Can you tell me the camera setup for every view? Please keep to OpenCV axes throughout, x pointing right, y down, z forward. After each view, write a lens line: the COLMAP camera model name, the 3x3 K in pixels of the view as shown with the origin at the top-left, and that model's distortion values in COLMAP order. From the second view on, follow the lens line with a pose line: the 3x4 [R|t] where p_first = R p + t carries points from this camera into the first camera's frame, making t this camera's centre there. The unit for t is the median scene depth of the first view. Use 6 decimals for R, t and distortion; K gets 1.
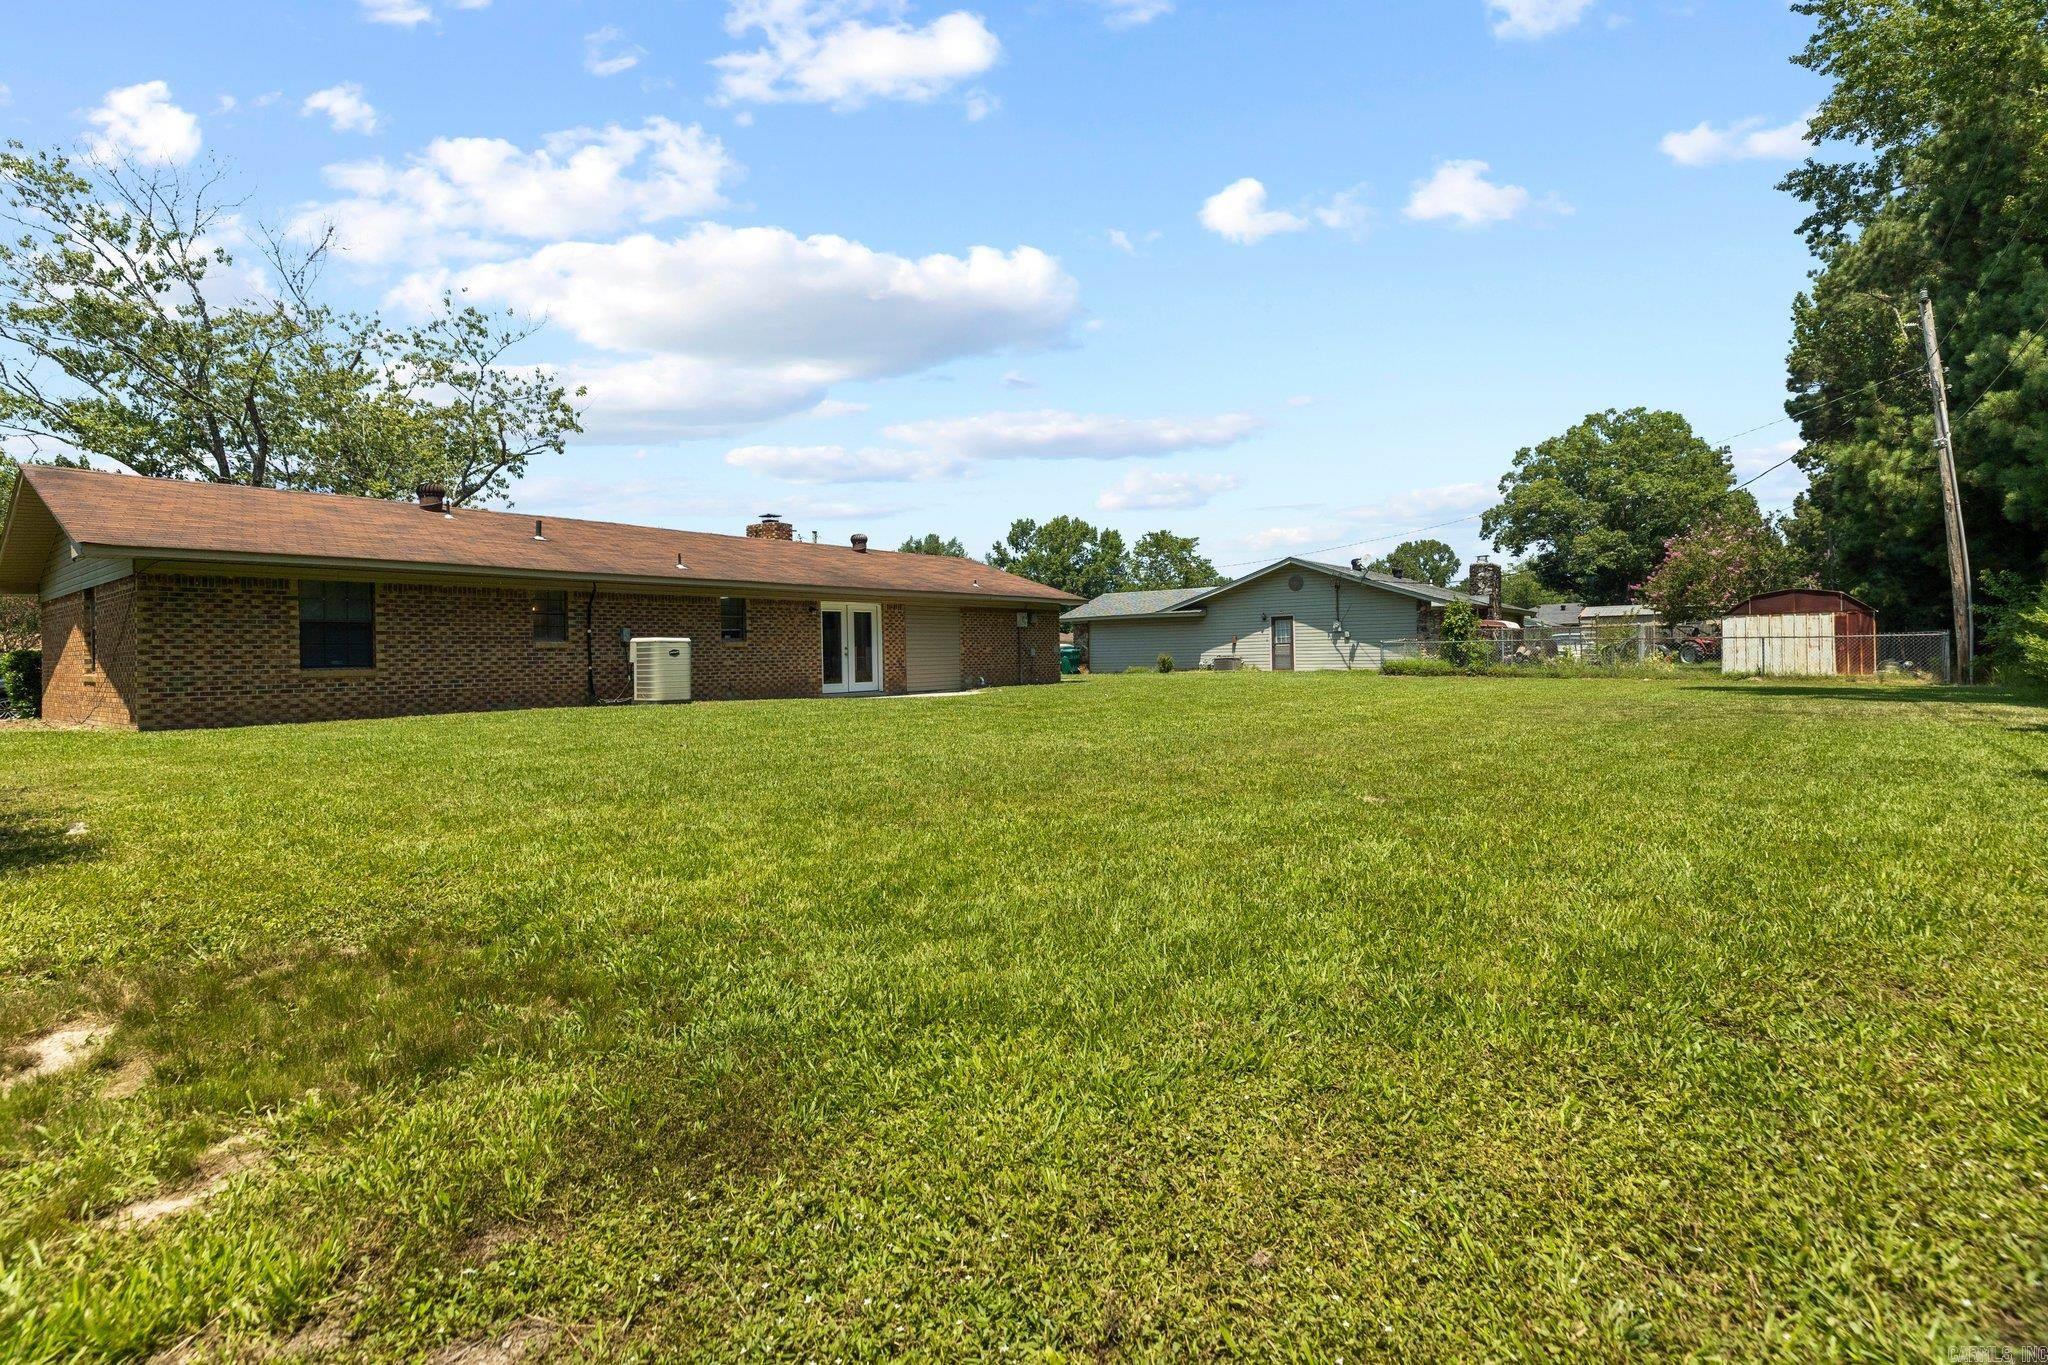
lens RADIAL K [[932.0, 0, 1023.8], [0, 932.0, 667.1], [0, 0, 1]] dist [0.003557, 0.000443]
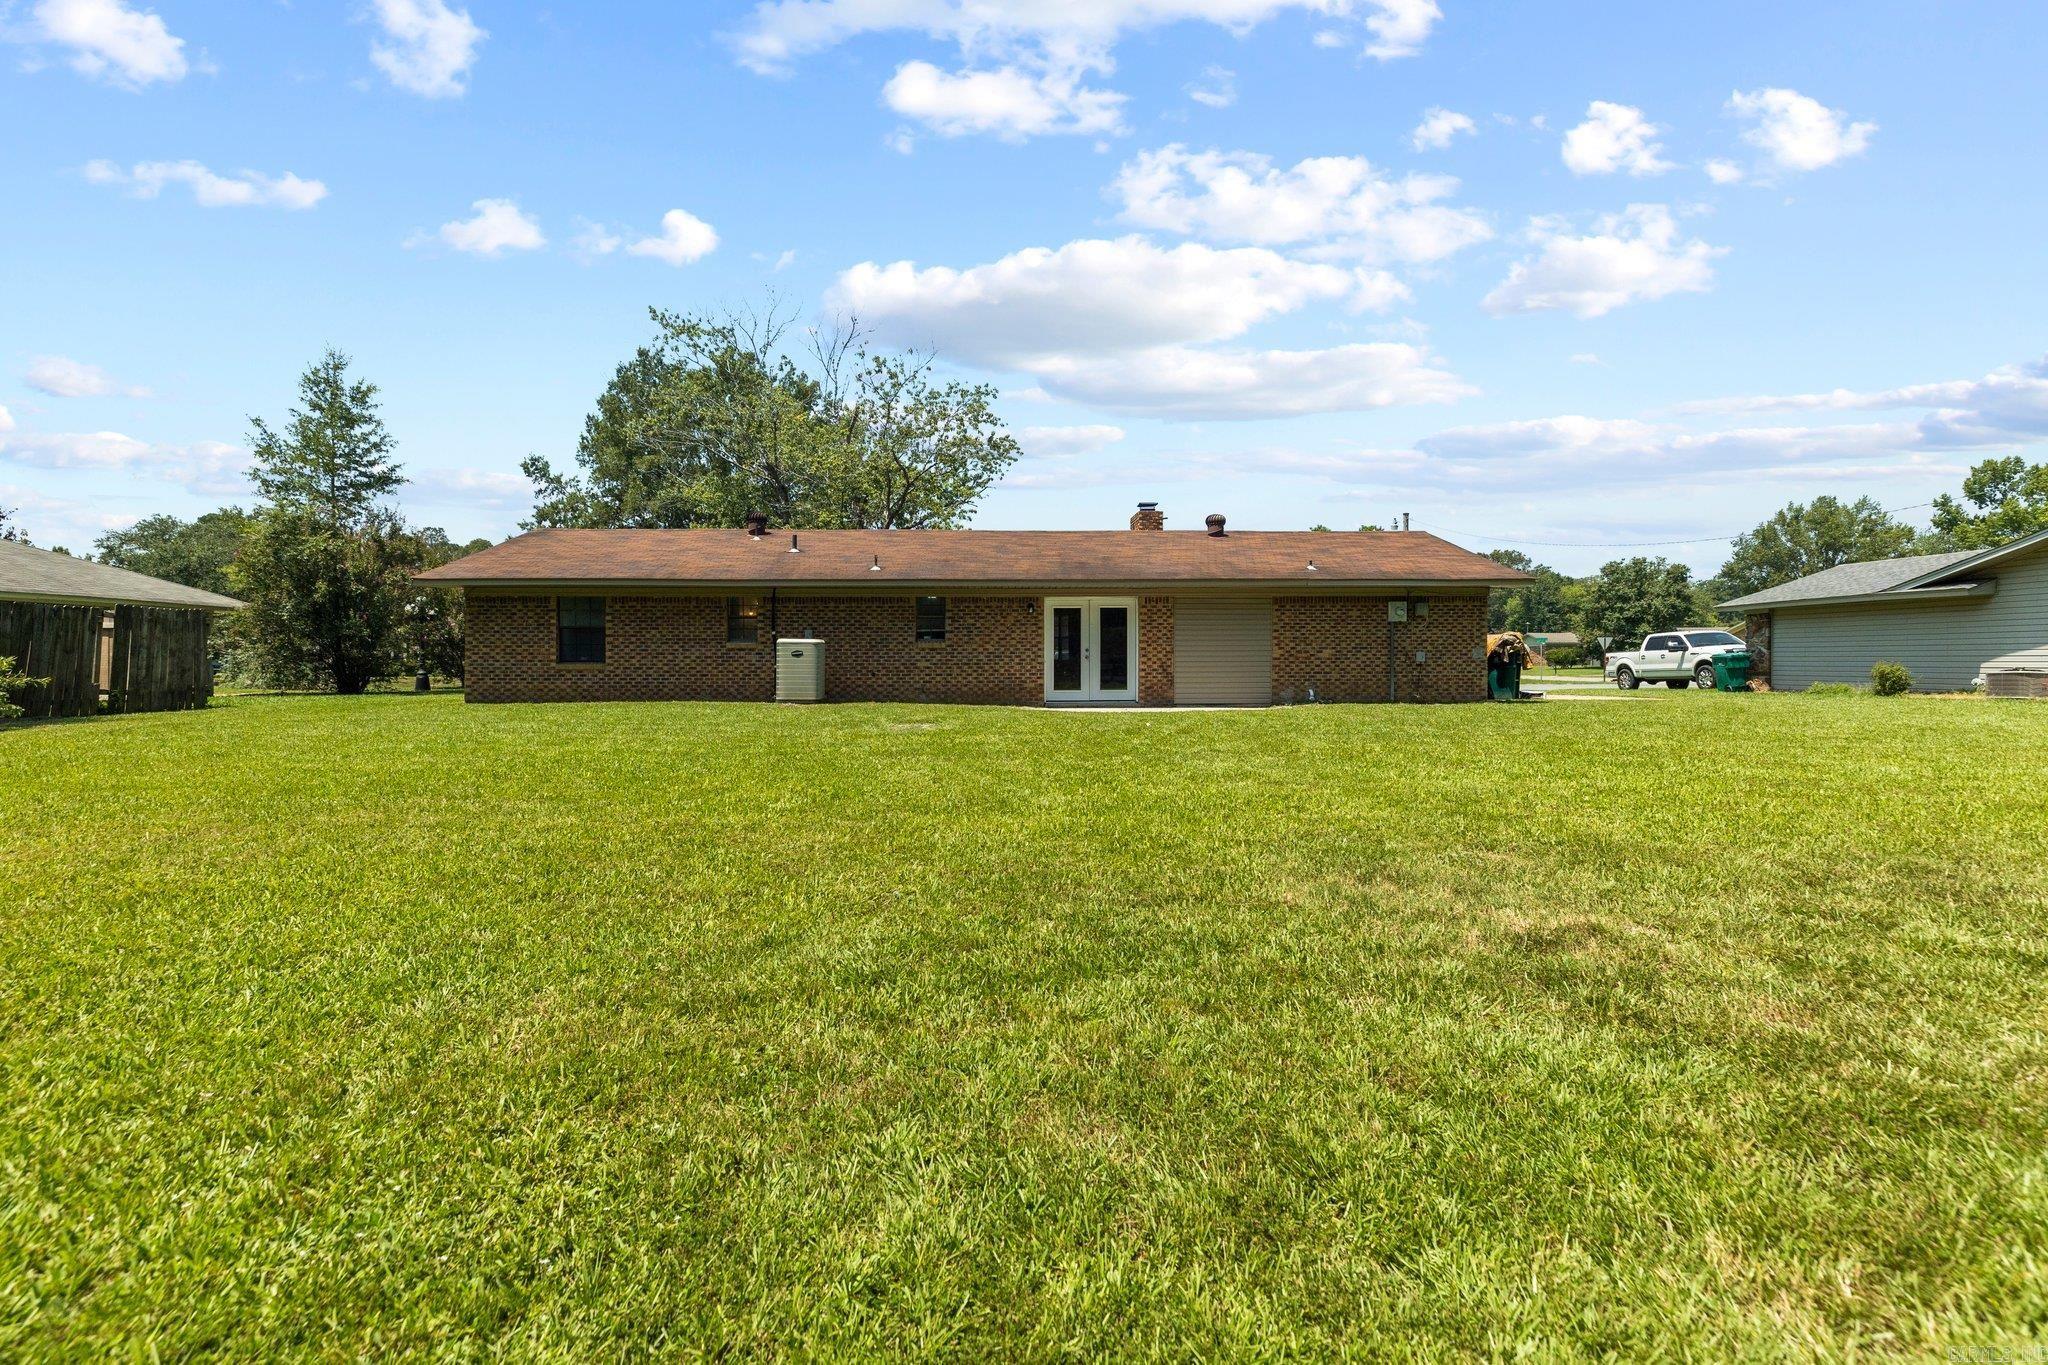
lens RADIAL K [[963.3, 0, 1024.0], [0, 963.3, 682.5], [0, 0, 1]] dist [-0.004013, -0.000473]
pose [[0.660964, 0.028499, -0.749876, 0.434867], [-0.019554, 0.999593, 0.020754, -0.007152], [0.750163, 0.000945, 0.661252, 0.356497]]
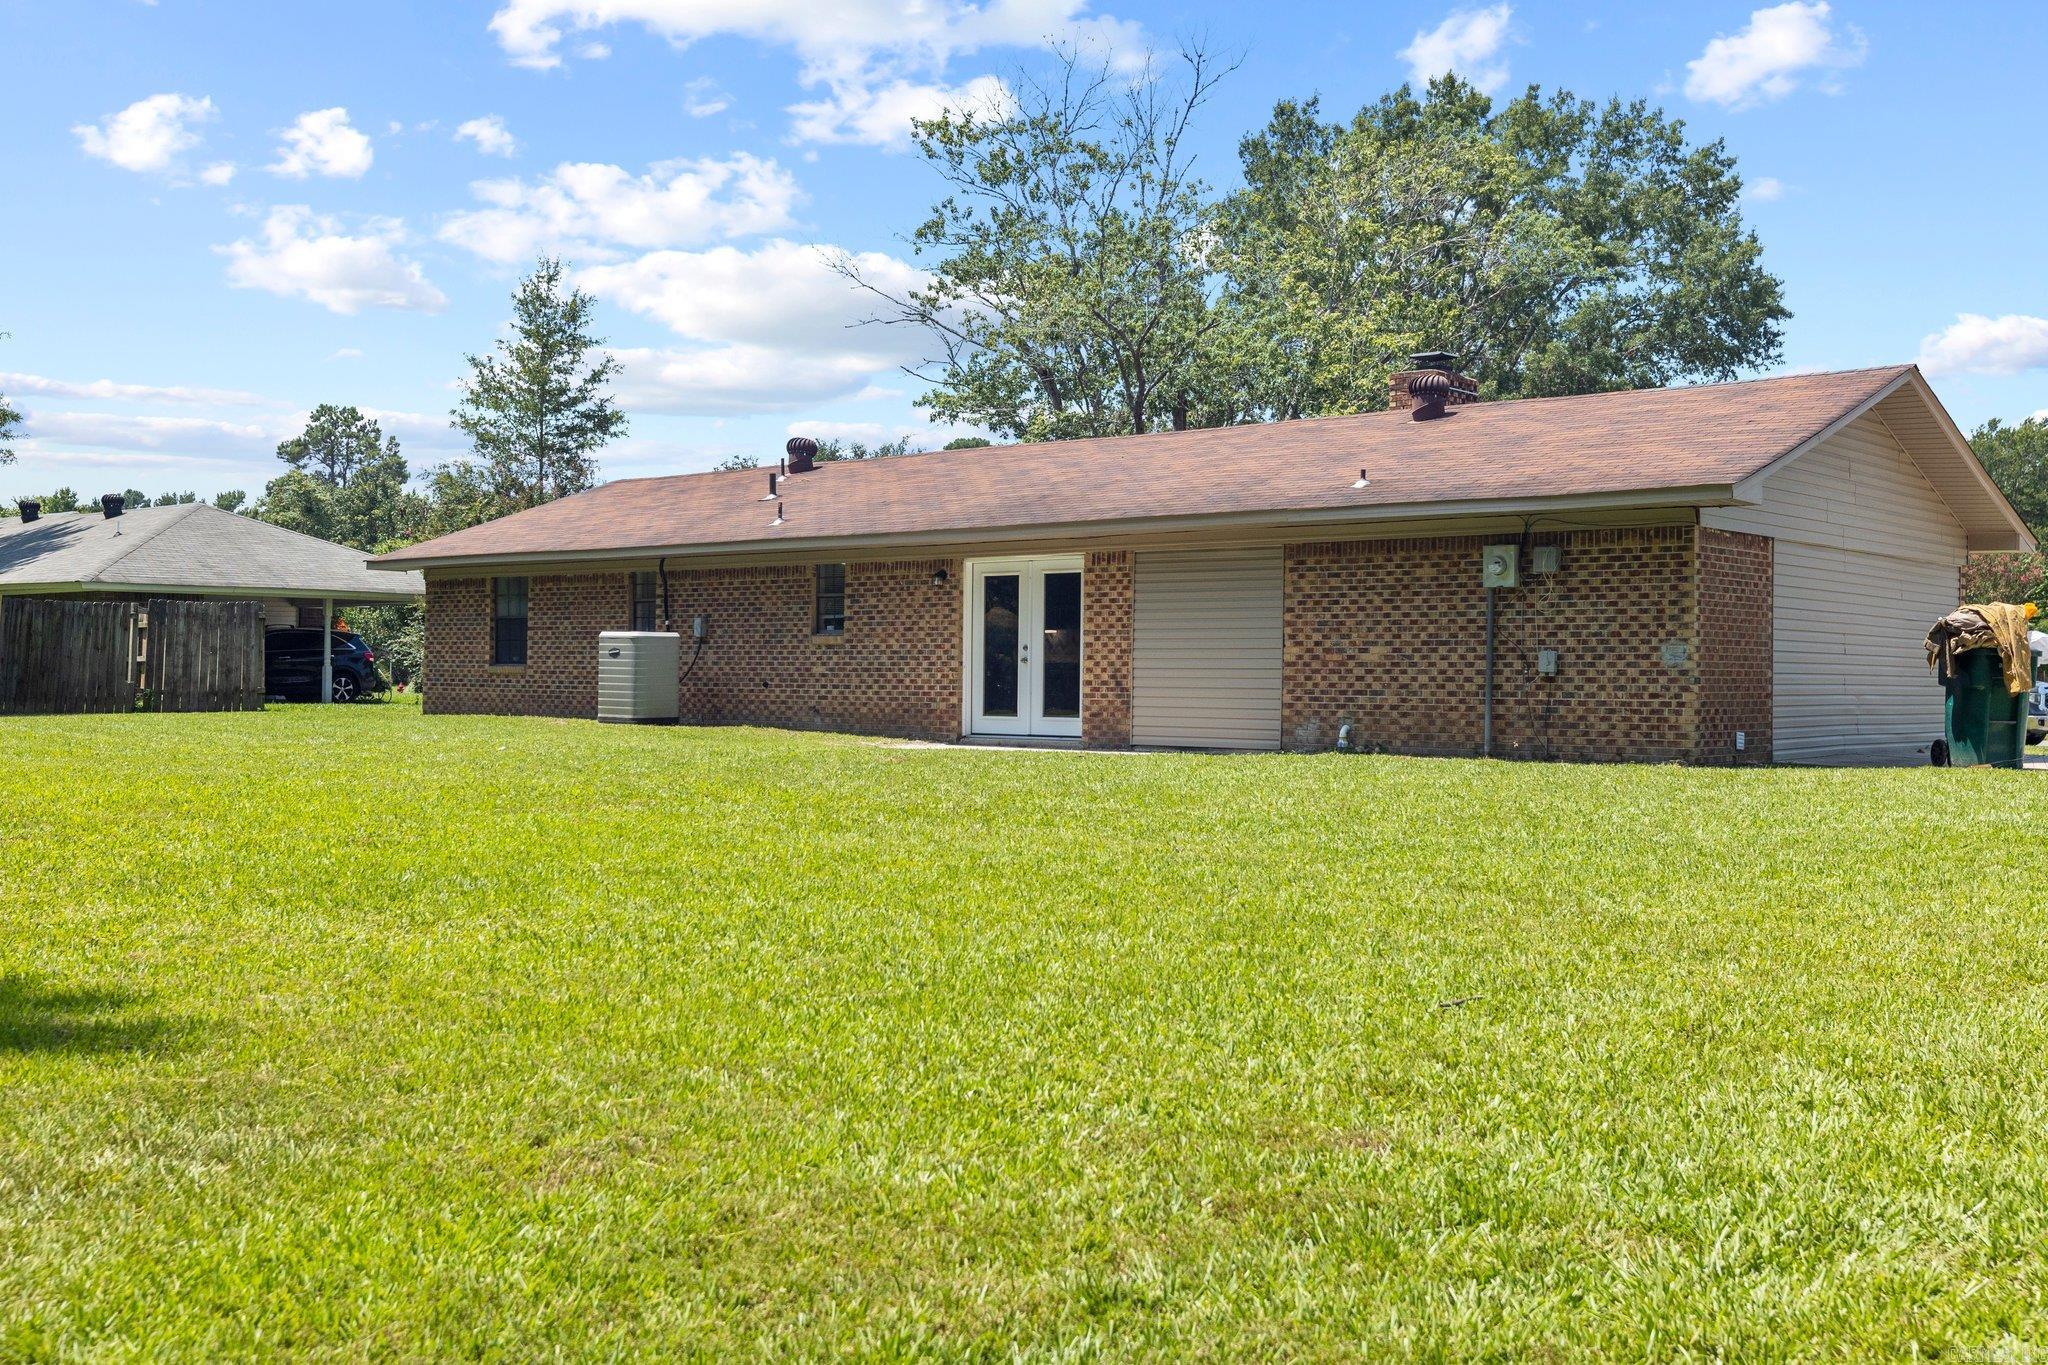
lens RADIAL K [[2114.2, 0, 1028.4], [0, 2114.2, 544.6], [0, 0, 1]] dist [-0.075264, -0.004876]
pose [[-0.045171, -0.040728, -0.998149, 0.926869], [-0.018426, 0.999033, -0.039931, -0.029372], [0.998809, 0.016588, -0.045878, 1.032461]]
